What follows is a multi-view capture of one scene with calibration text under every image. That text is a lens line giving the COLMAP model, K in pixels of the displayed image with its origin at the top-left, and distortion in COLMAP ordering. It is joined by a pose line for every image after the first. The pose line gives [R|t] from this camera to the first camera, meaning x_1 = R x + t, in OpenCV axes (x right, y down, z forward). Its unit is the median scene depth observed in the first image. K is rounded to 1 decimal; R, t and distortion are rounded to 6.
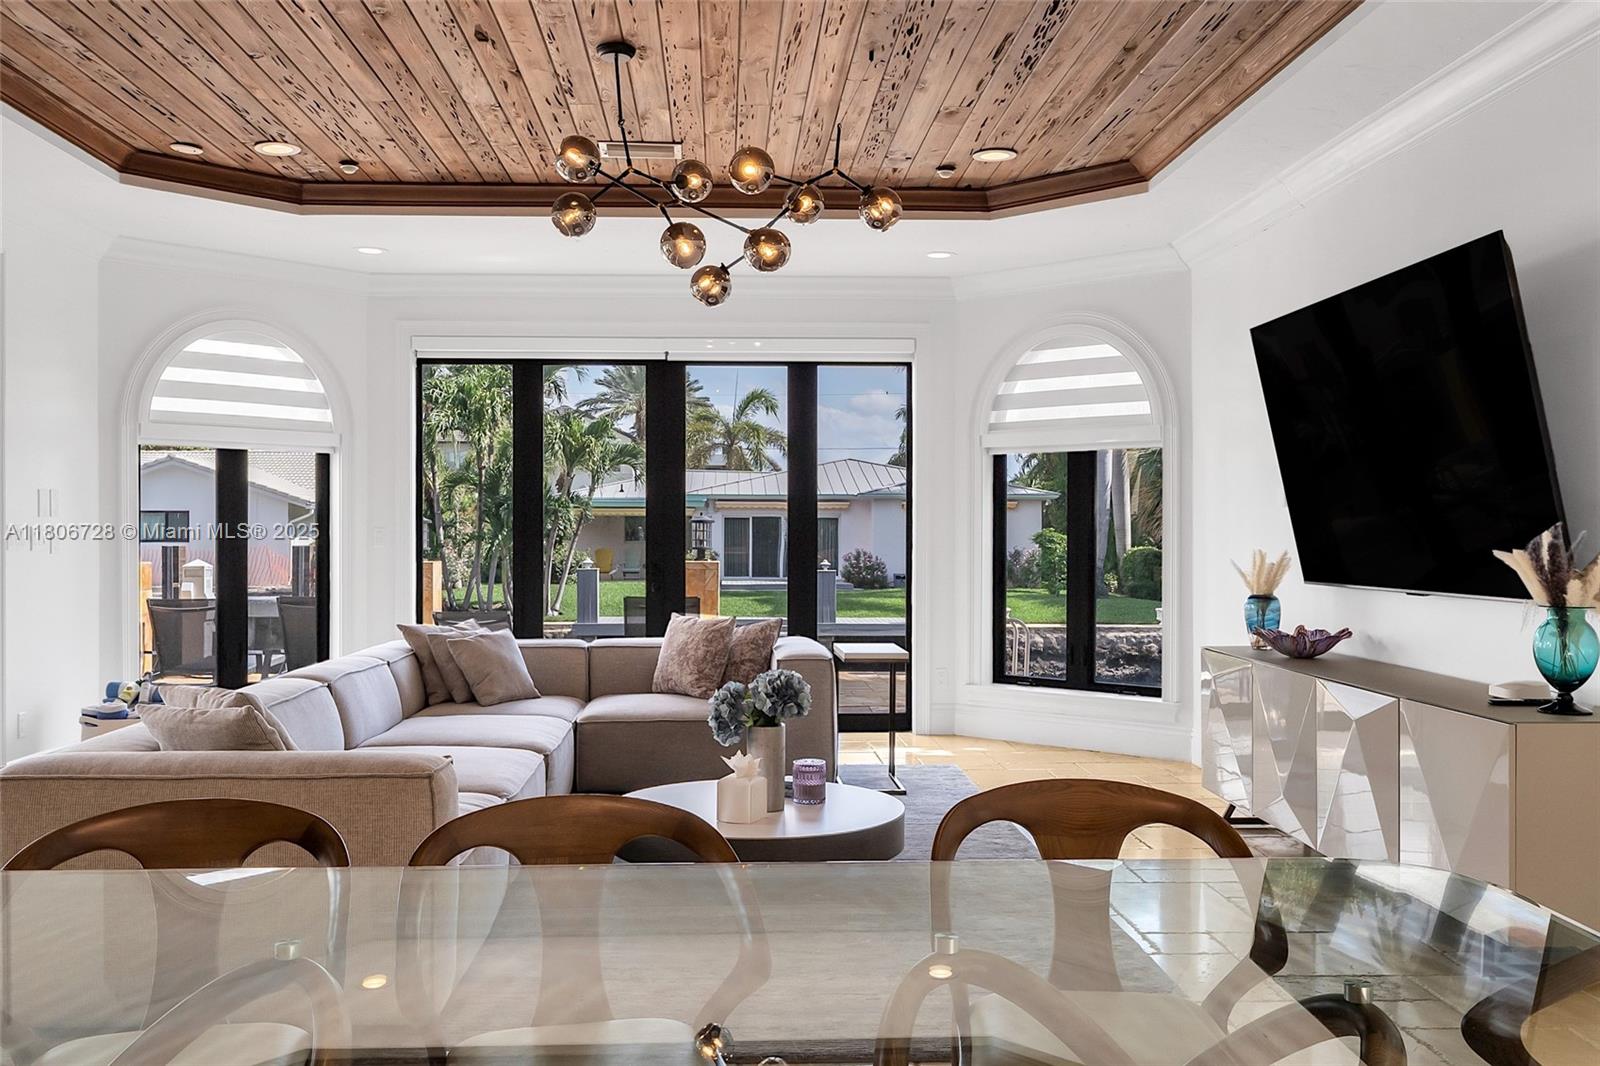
lens RADIAL K [[1507.0, 0, 803.2], [0, 1507.0, 528.8], [0, 0, 1]] dist [0.129611, 0.000000]
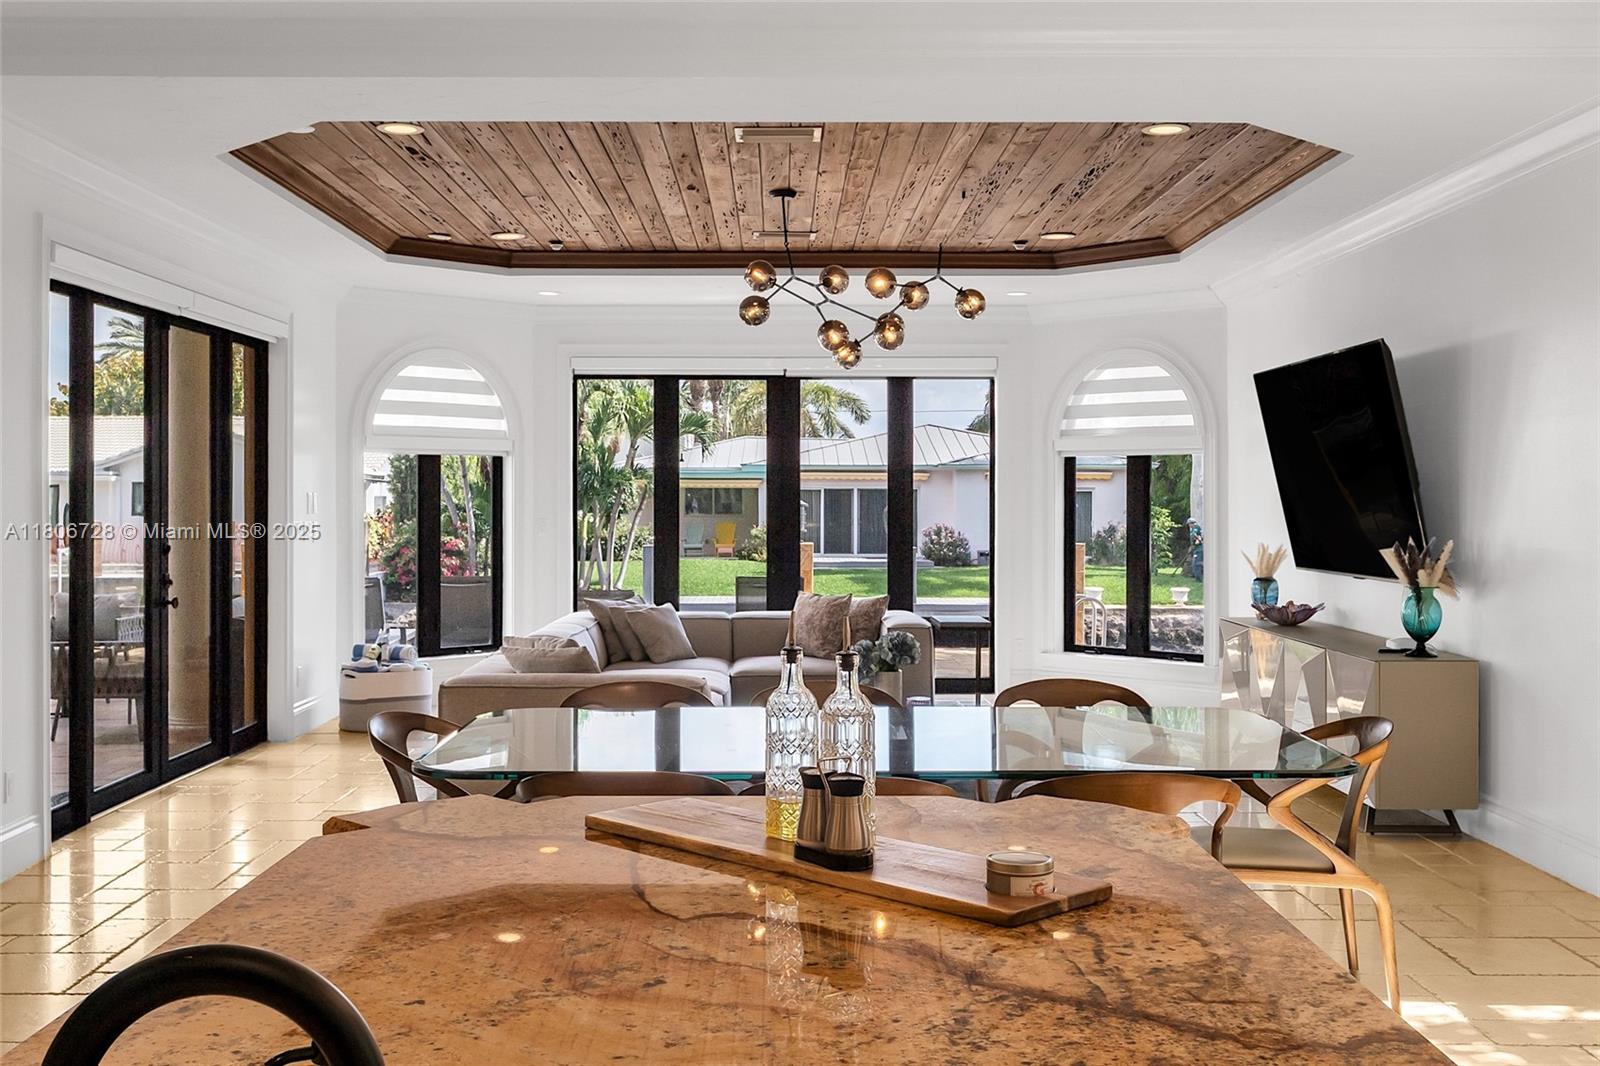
lens RADIAL K [[1680.6, 0, 808.4], [0, 1680.6, 494.0], [0, 0, 1]] dist [0.107167, 0.000000]
pose [[0.999208, -0.000596, -0.039785, -0.026809], [0.000487, 0.999996, -0.002752, -0.021559], [0.039787, 0.002731, 0.999204, -0.408533]]
